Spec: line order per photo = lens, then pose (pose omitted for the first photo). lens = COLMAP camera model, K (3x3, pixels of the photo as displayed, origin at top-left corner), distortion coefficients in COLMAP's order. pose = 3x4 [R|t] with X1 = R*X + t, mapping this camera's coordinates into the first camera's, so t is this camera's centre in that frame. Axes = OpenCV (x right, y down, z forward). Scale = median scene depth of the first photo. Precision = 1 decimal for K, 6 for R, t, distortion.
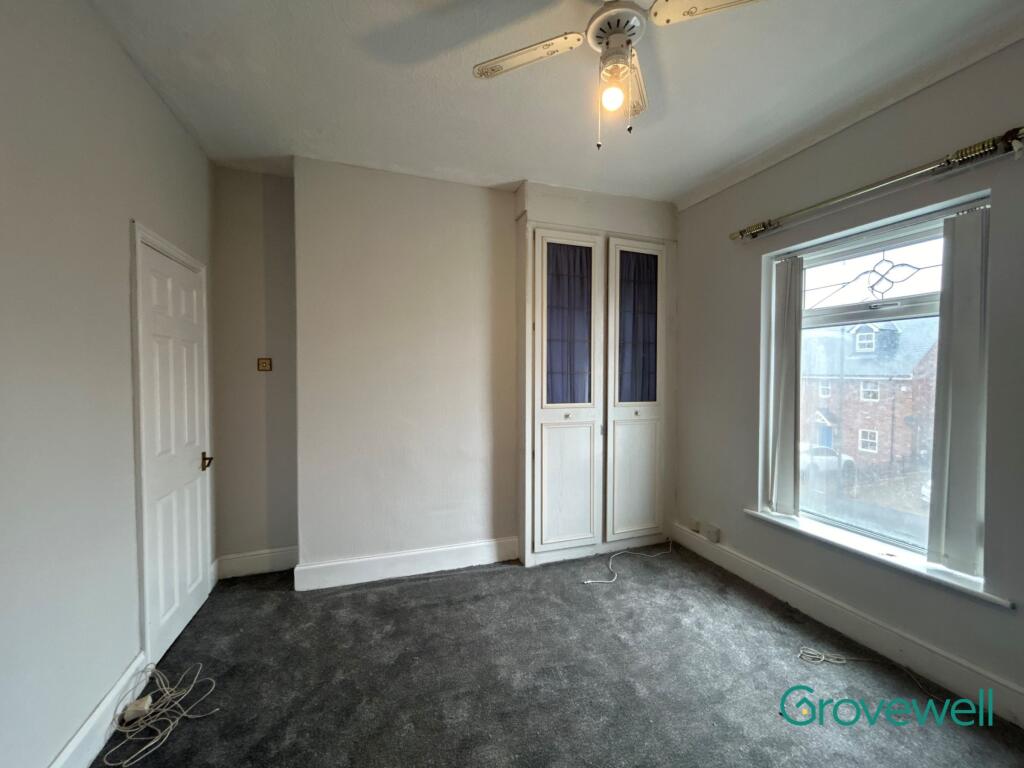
lens RADIAL K [[415.7, 0, 504.2], [0, 415.7, 383.8], [0, 0, 1]] dist [-0.001594, 0.001608]
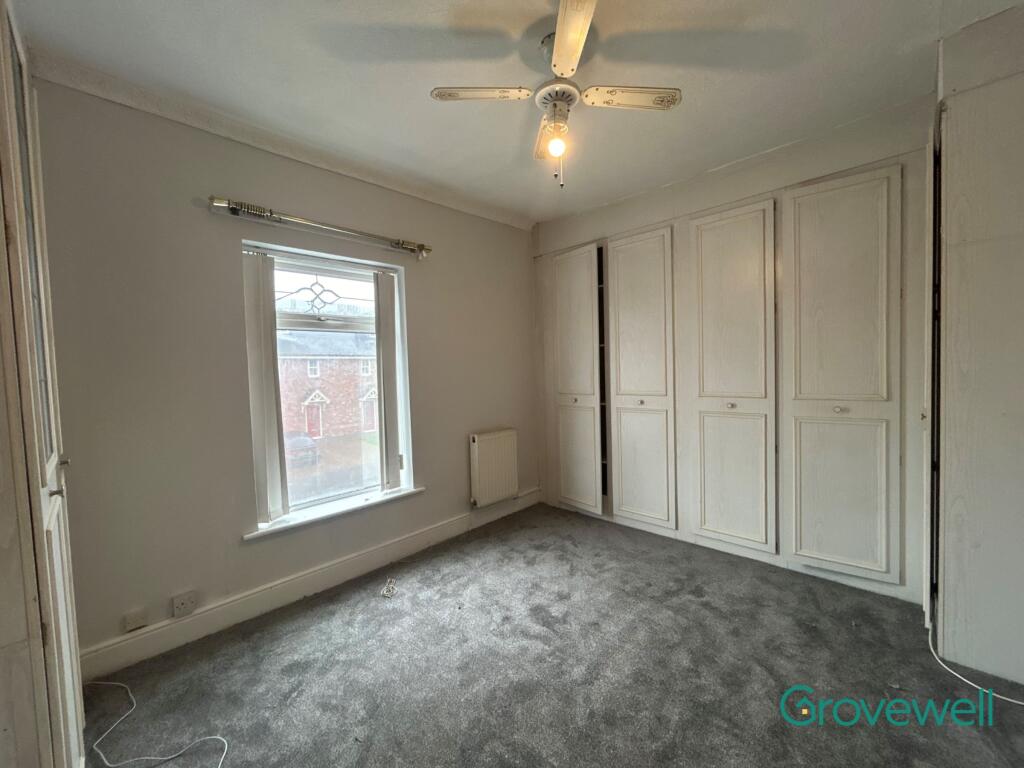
lens RADIAL K [[415.7, 0, 508.8], [0, 415.7, 384.5], [0, 0, 1]] dist [-0.001594, 0.001608]
pose [[-0.449437, -0.026409, 0.892922, -0.481991], [0.051710, 0.997118, 0.055518, -0.028406], [-0.891814, 0.071125, -0.446776, 1.048308]]
